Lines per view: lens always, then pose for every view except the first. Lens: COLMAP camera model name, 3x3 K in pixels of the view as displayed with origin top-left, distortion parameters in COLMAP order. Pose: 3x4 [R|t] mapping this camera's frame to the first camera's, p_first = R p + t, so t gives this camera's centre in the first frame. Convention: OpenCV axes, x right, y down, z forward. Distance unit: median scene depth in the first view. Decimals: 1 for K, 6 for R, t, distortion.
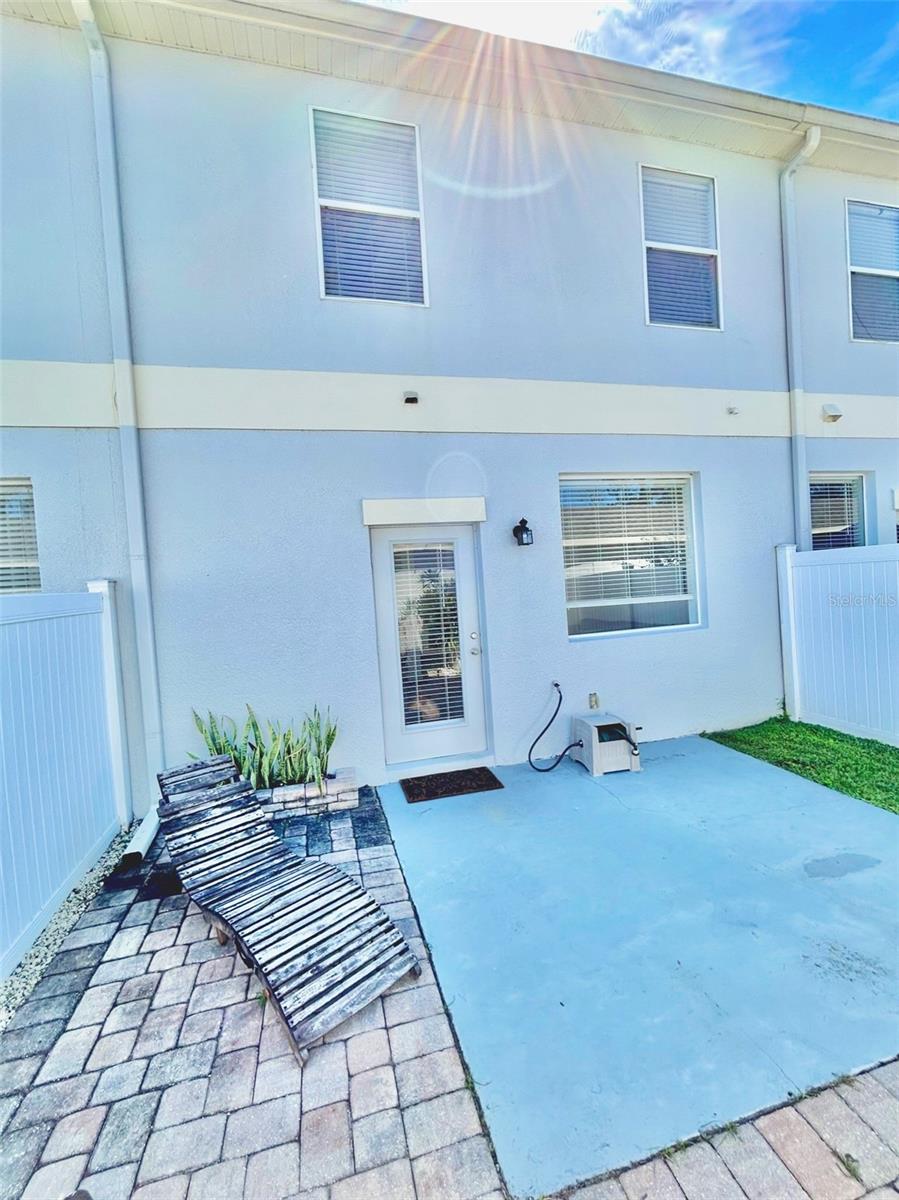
lens RADIAL K [[517.3, 0, 449.5], [0, 517.3, 600.0], [0, 0, 1]] dist [0.000626, 0.000088]
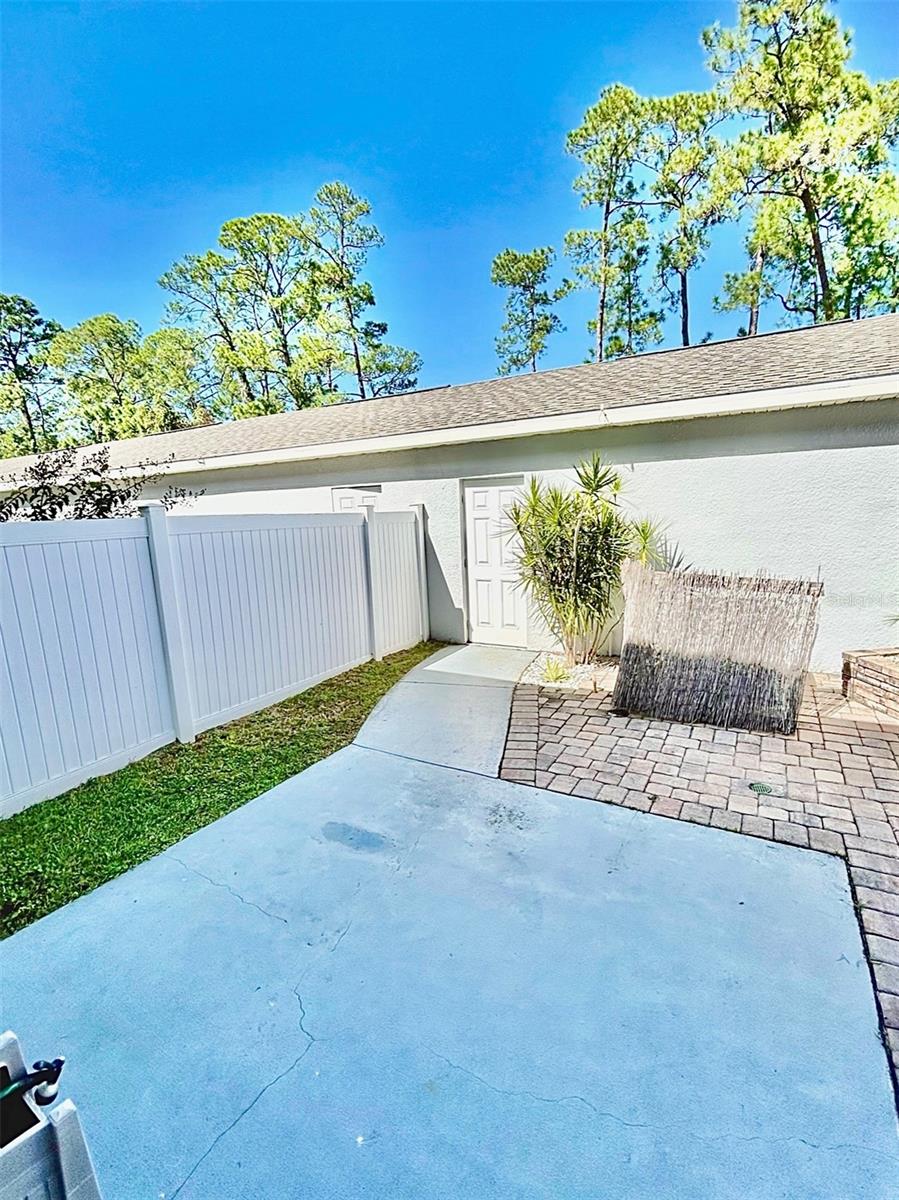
lens RADIAL K [[557.5, 0, 449.5], [0, 557.5, 600.0], [0, 0, 1]] dist [0.001580, 0.001380]
pose [[-0.712360, -0.024896, 0.701372, -0.144955], [0.106221, 0.984033, 0.142814, -0.088774], [-0.693729, 0.176236, -0.698342, 1.905608]]
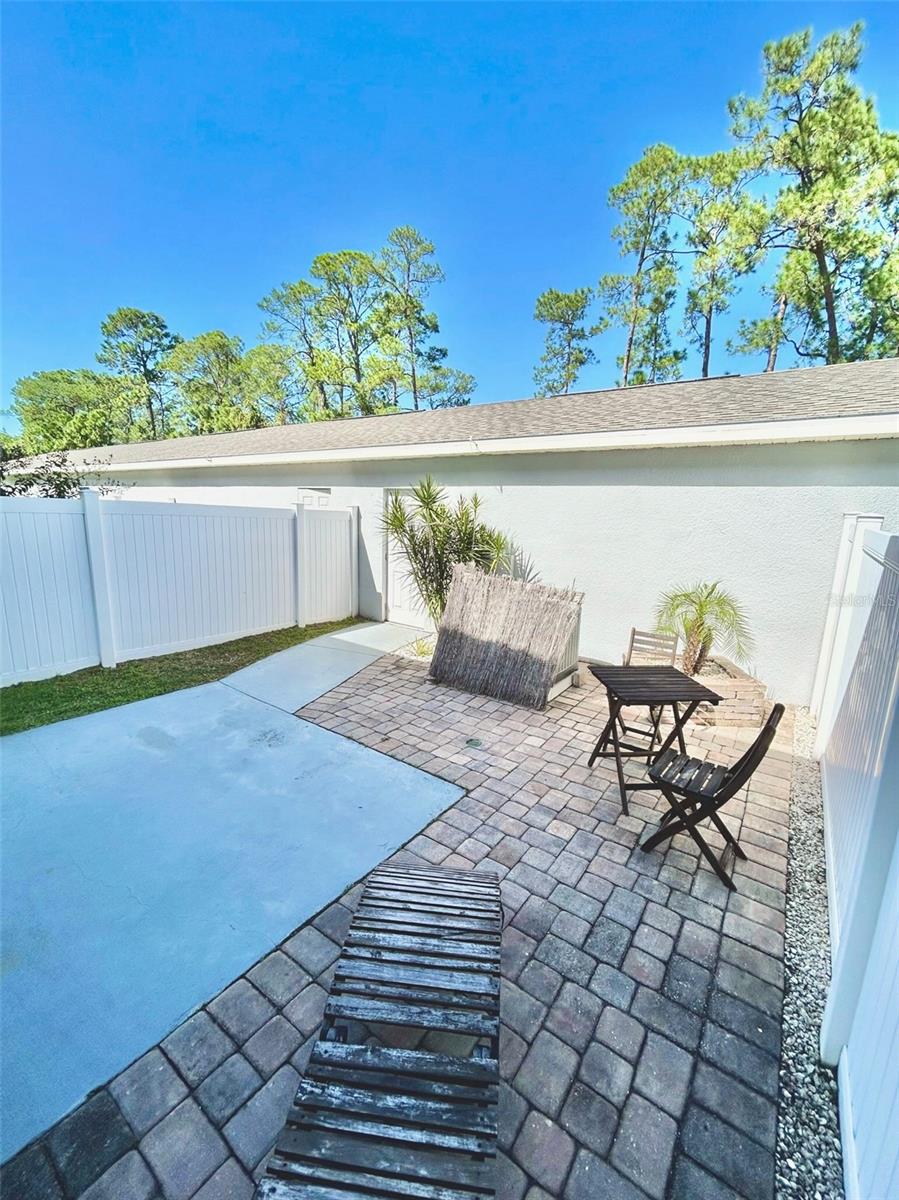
lens RADIAL K [[487.3, 0, 449.5], [0, 487.3, 600.0], [0, 0, 1]] dist [0.001037, 0.000255]
pose [[-0.637691, -0.100304, 0.763734, -0.893083], [0.027215, 0.987933, 0.152472, -0.043301], [-0.769811, 0.118015, -0.627267, 1.445768]]
